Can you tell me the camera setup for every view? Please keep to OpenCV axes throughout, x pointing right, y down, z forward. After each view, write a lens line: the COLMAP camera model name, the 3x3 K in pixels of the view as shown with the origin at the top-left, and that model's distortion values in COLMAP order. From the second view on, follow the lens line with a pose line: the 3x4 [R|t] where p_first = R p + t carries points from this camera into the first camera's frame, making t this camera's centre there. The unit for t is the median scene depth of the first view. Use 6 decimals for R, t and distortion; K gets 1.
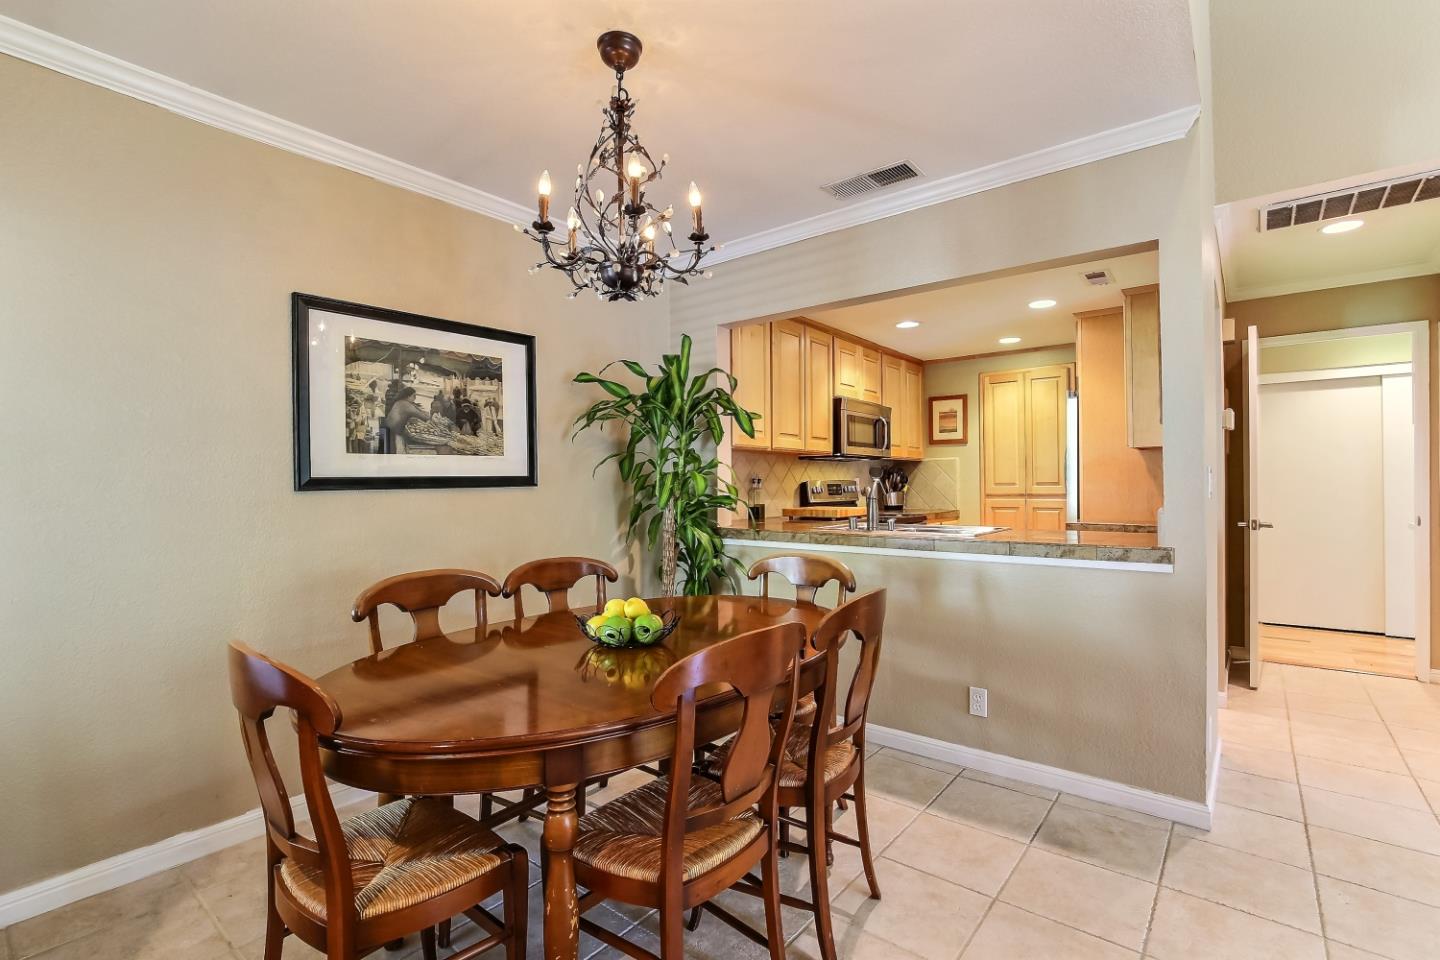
lens RADIAL K [[652.2, 0, 722.7], [0, 652.2, 480.7], [0, 0, 1]] dist [-0.020474, 0.004735]
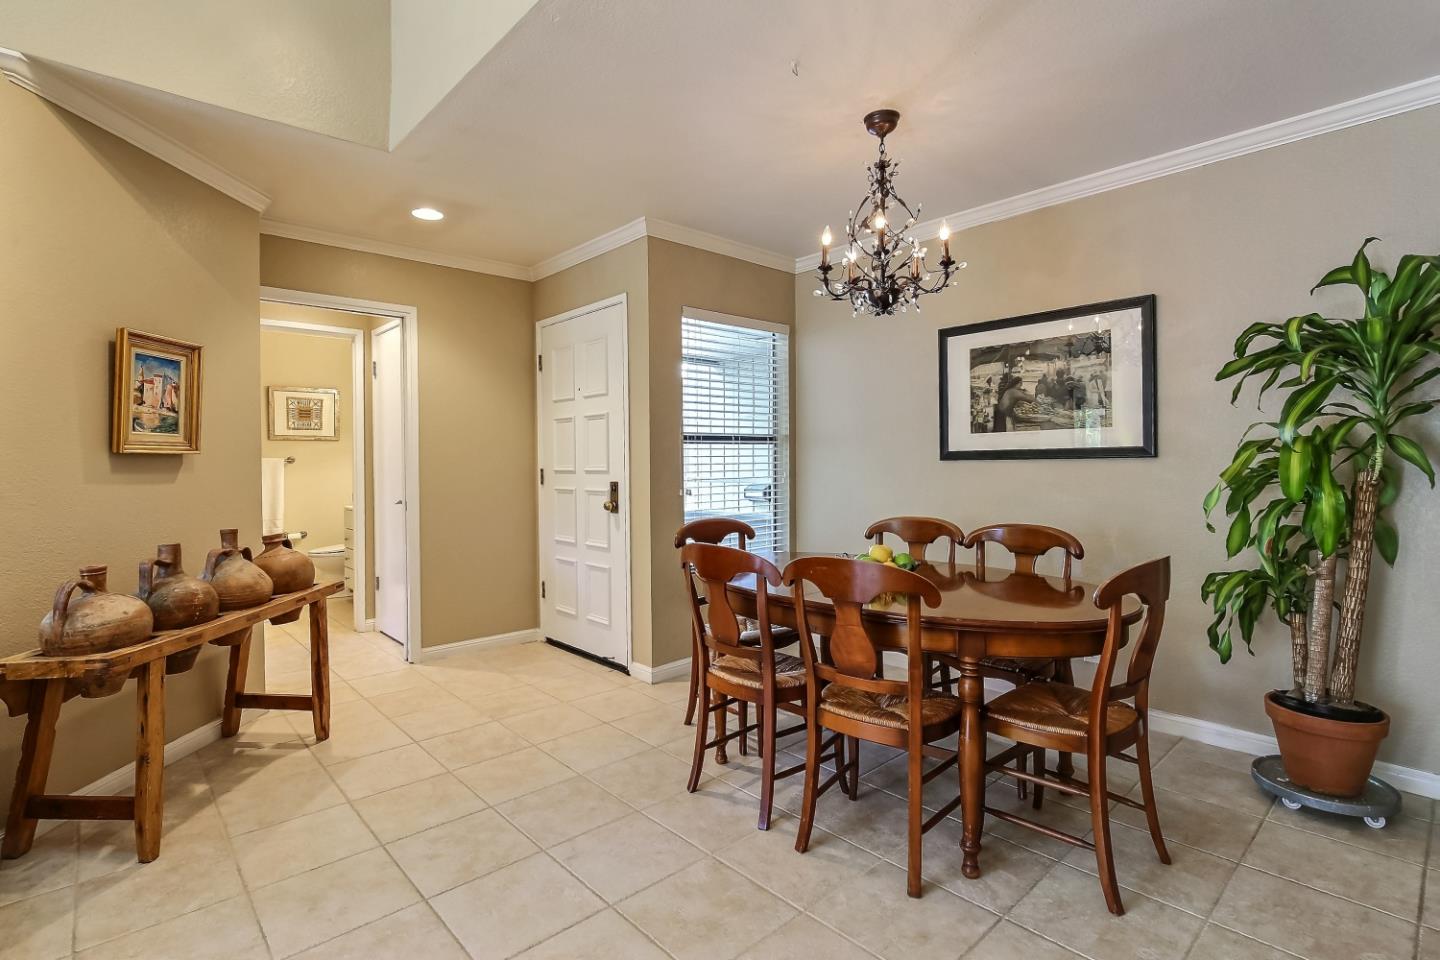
lens RADIAL K [[686.2, 0, 706.8], [0, 686.2, 464.5], [0, 0, 1]] dist [-0.013955, -0.001201]
pose [[-0.139105, 0.011899, -0.990206, 0.776152], [0.009617, 0.999897, 0.010664, 0.002091], [0.990231, -0.008039, -0.139205, 0.524109]]
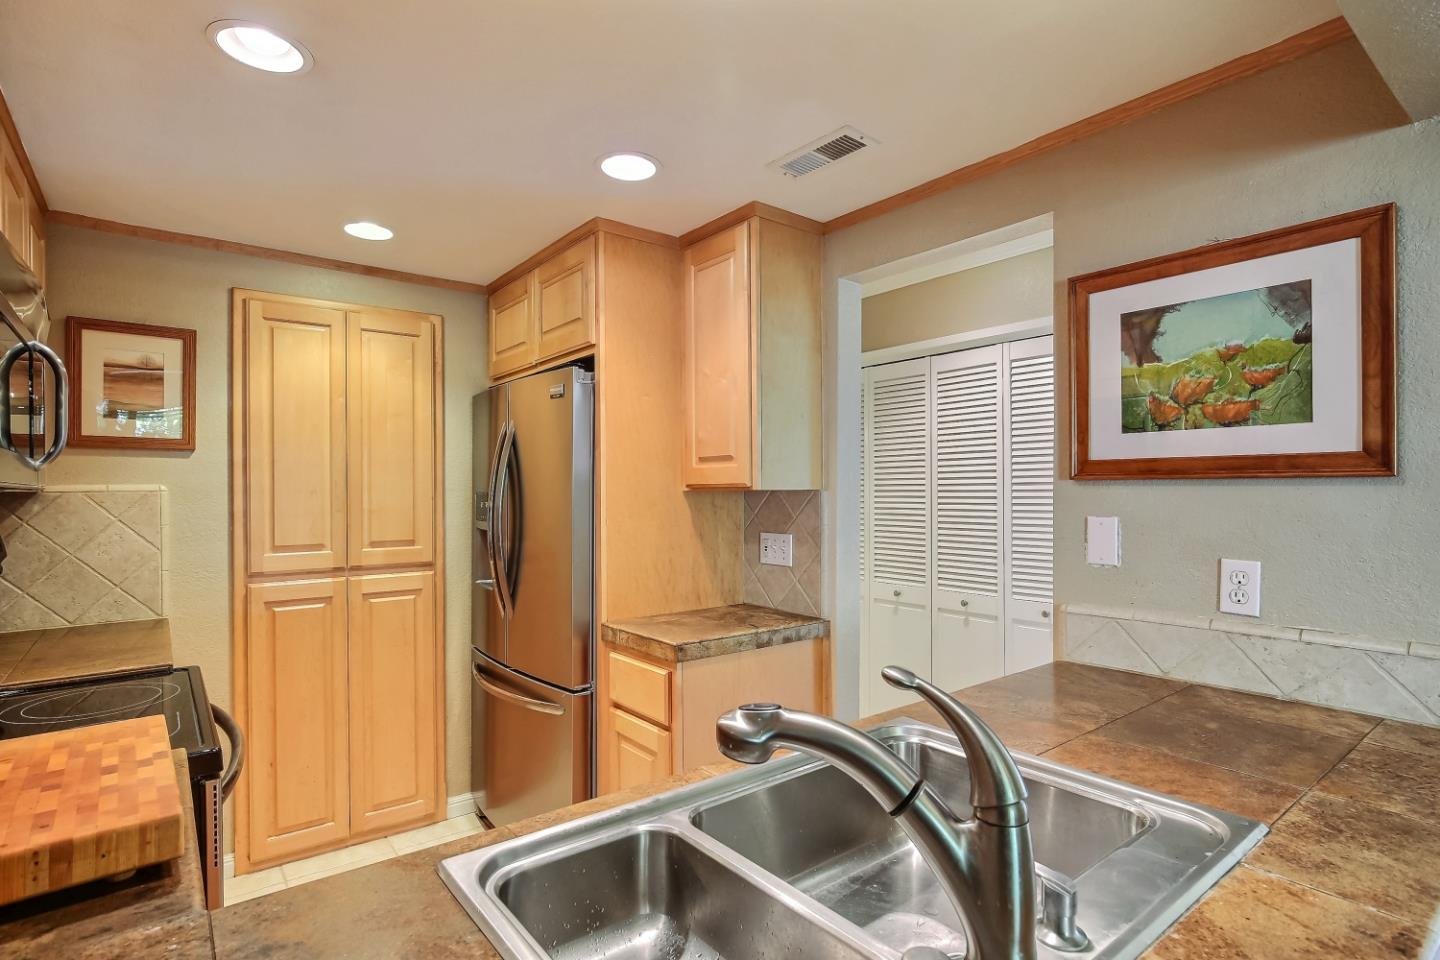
lens RADIAL K [[716.0, 0, 715.4], [0, 716.0, 483.9], [0, 0, 1]] dist [-0.003700, 0.000073]
pose [[0.227205, 0.015990, 0.973716, 0.029787], [-0.001718, 0.999870, -0.016019, -0.058311], [-0.973845, 0.001967, 0.227203, 1.113344]]
